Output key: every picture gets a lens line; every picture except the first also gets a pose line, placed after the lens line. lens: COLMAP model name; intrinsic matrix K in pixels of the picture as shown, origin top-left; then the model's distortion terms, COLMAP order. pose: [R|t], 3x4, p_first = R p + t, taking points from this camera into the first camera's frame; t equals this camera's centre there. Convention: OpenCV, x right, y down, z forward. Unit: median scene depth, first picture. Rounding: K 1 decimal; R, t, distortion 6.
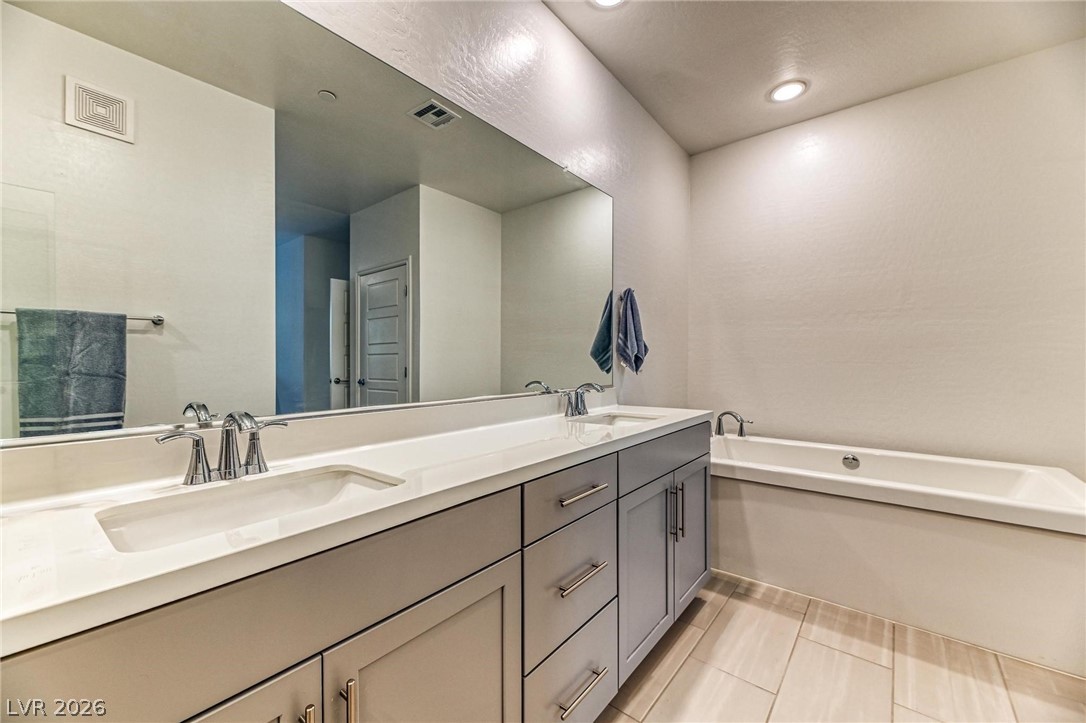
lens RADIAL K [[431.4, 0, 542.1], [0, 431.4, 360.6], [0, 0, 1]] dist [-0.001526, -0.000010]
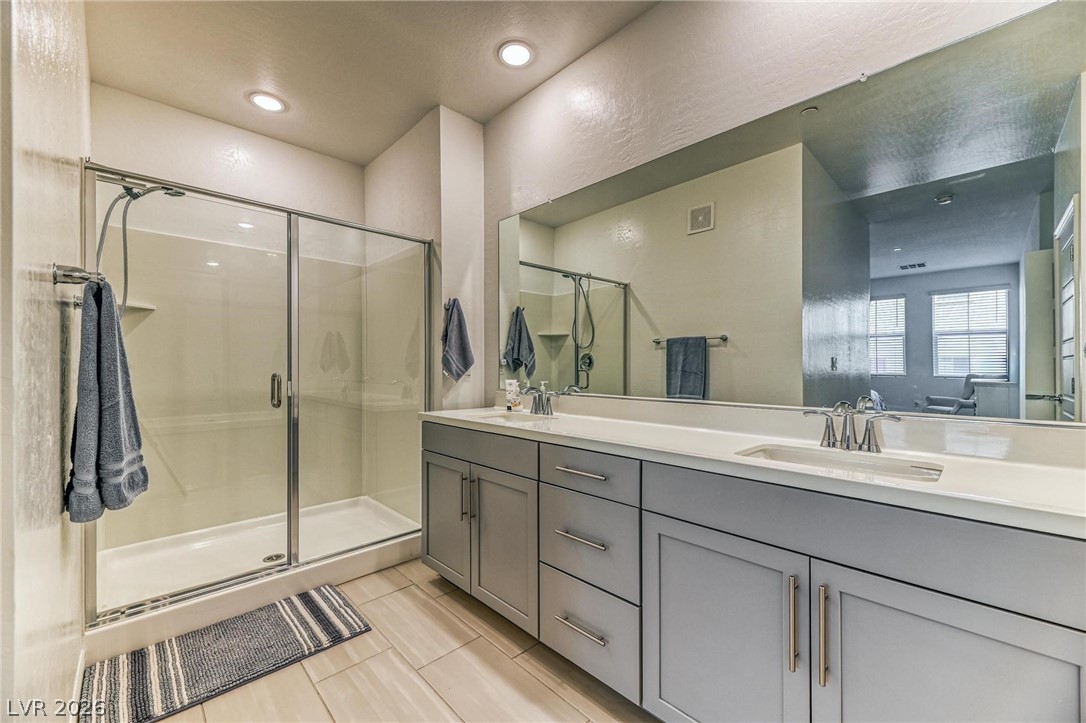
lens RADIAL K [[431.4, 0, 541.7], [0, 431.4, 361.9], [0, 0, 1]] dist [-0.001526, -0.000010]
pose [[-0.117237, -0.000922, -0.993104, 0.787562], [-0.001179, 0.999999, -0.000789, -0.007157], [0.993103, 0.001079, -0.117238, 0.599589]]
